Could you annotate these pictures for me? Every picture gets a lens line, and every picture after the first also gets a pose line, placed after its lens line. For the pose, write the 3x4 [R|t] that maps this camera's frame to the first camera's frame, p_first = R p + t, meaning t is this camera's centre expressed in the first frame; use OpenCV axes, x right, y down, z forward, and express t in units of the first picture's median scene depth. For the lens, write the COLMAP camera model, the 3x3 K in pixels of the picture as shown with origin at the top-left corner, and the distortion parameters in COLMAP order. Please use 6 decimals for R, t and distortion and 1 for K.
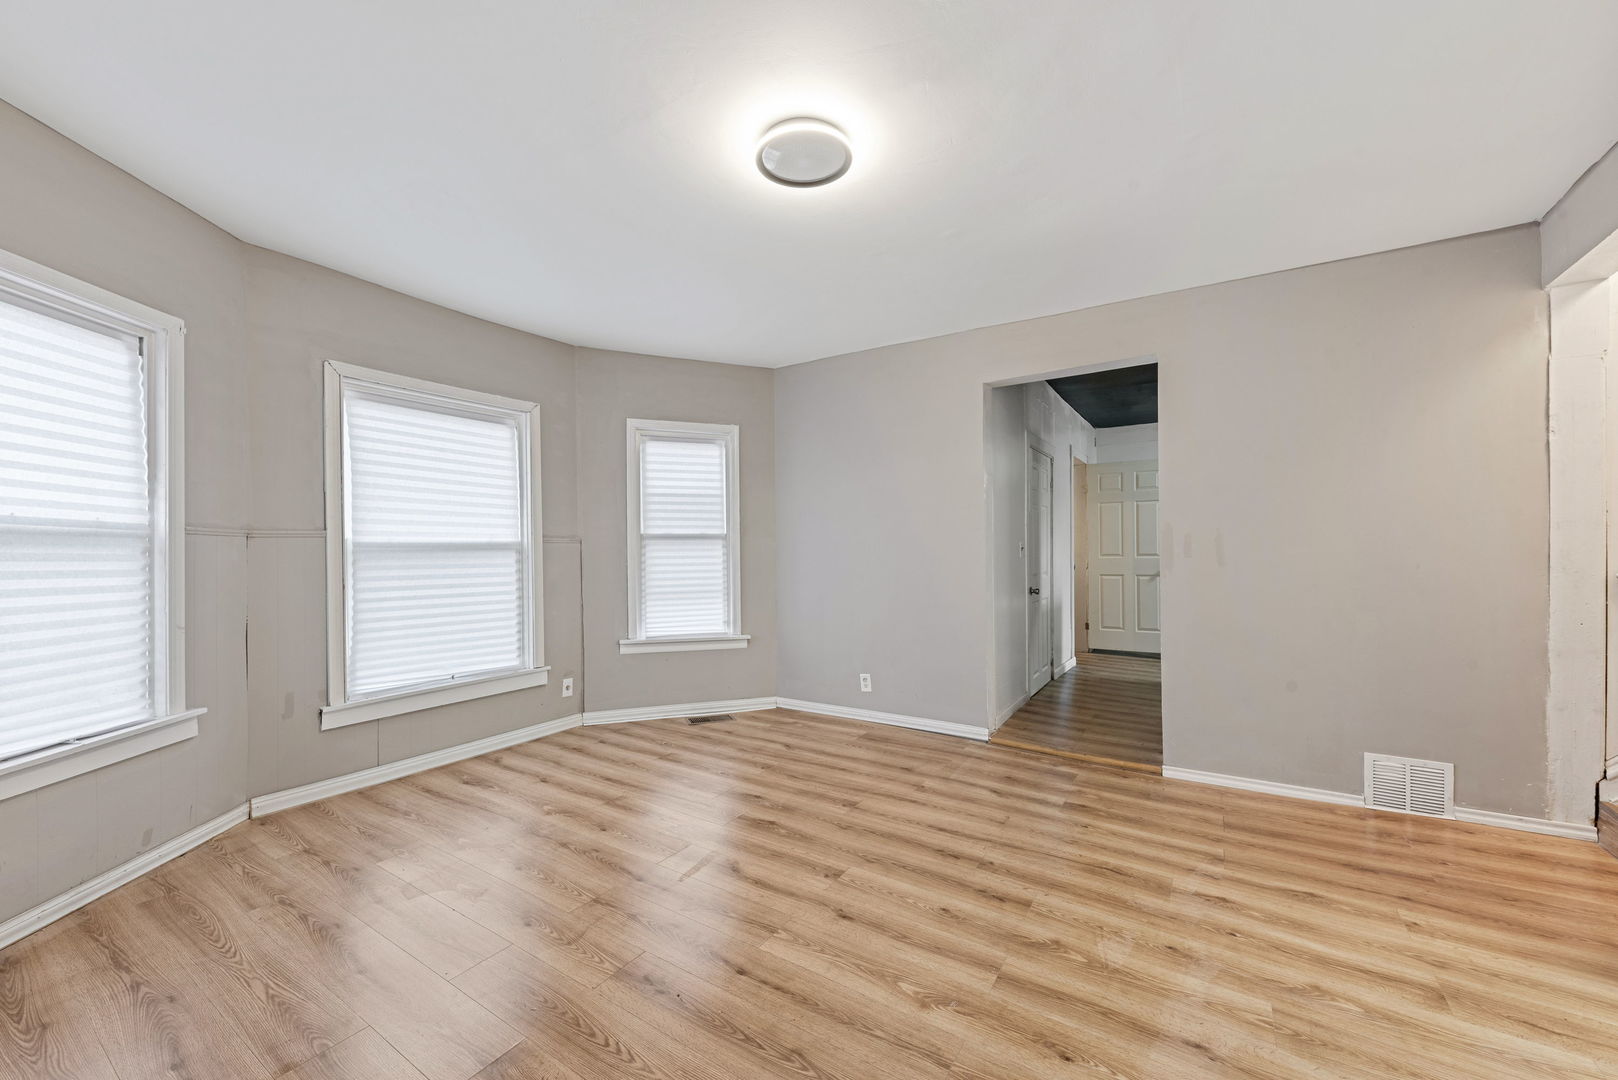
lens RADIAL K [[615.5, 0, 804.2], [0, 615.5, 547.2], [0, 0, 1]] dist [0.005148, -0.001899]
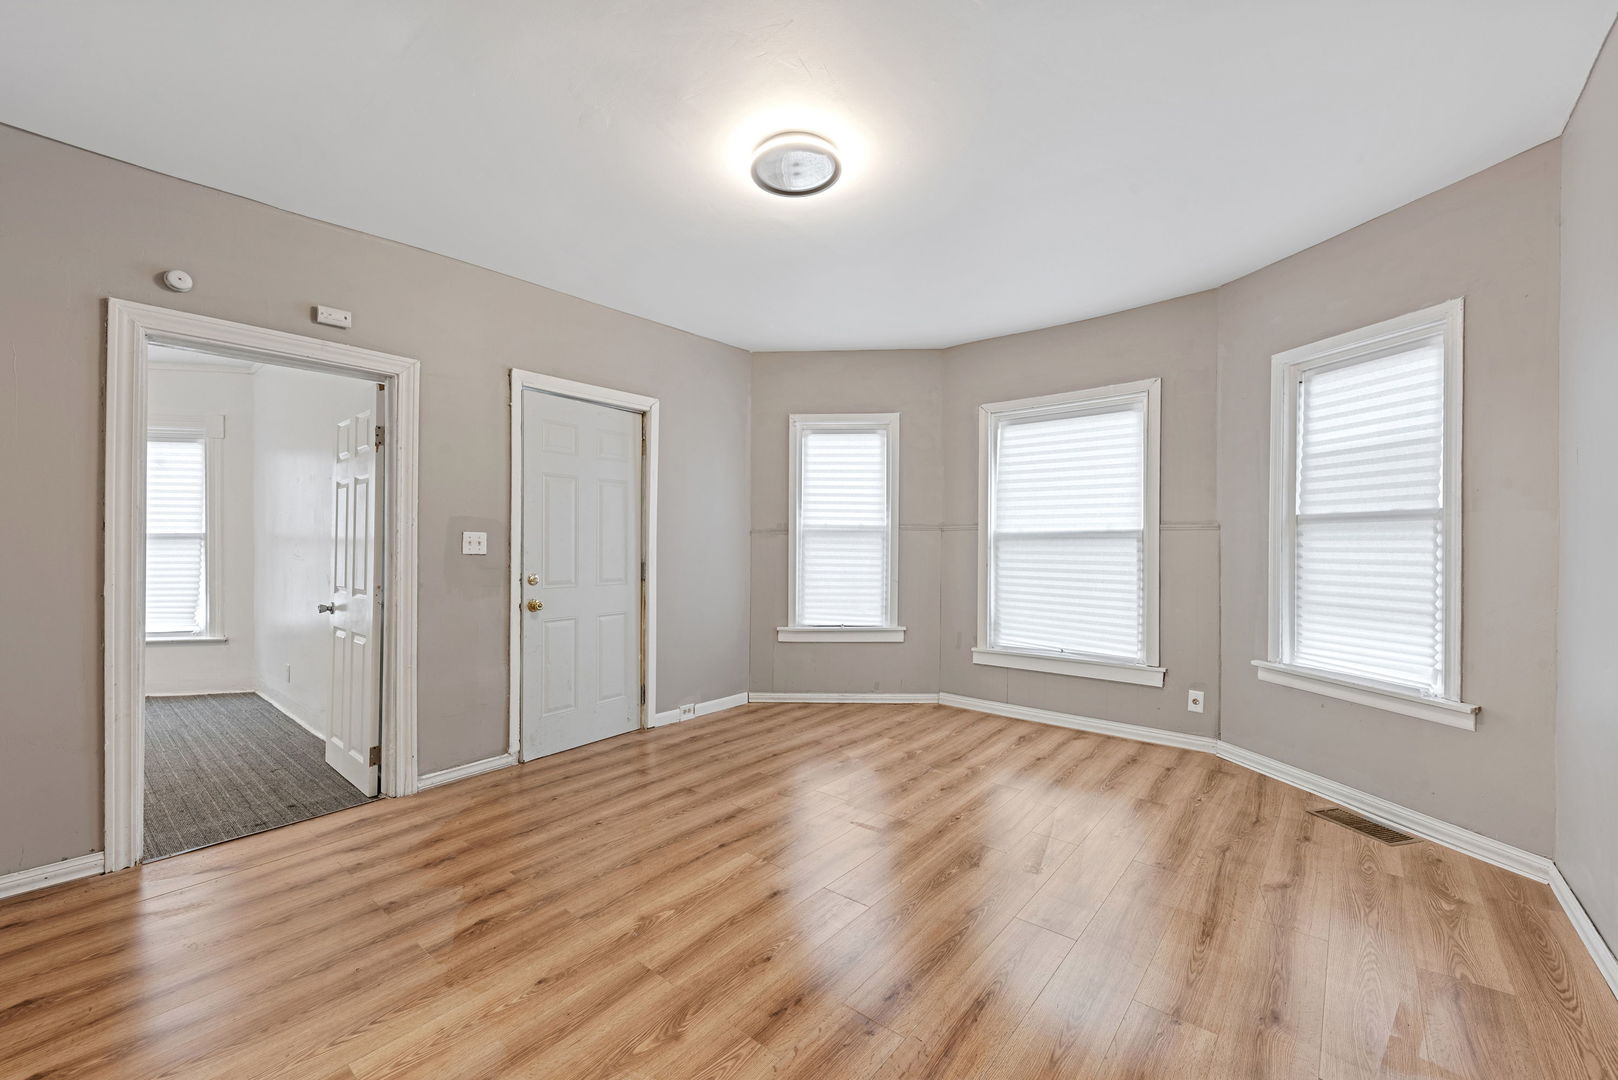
lens RADIAL K [[646.5, 0, 820.3], [0, 646.5, 541.3], [0, 0, 1]] dist [0.014351, -0.000368]
pose [[-0.108646, 0.004179, -0.994072, 0.718661], [0.005750, 0.999977, 0.003575, 0.002739], [0.994064, -0.005327, -0.108668, 0.755342]]
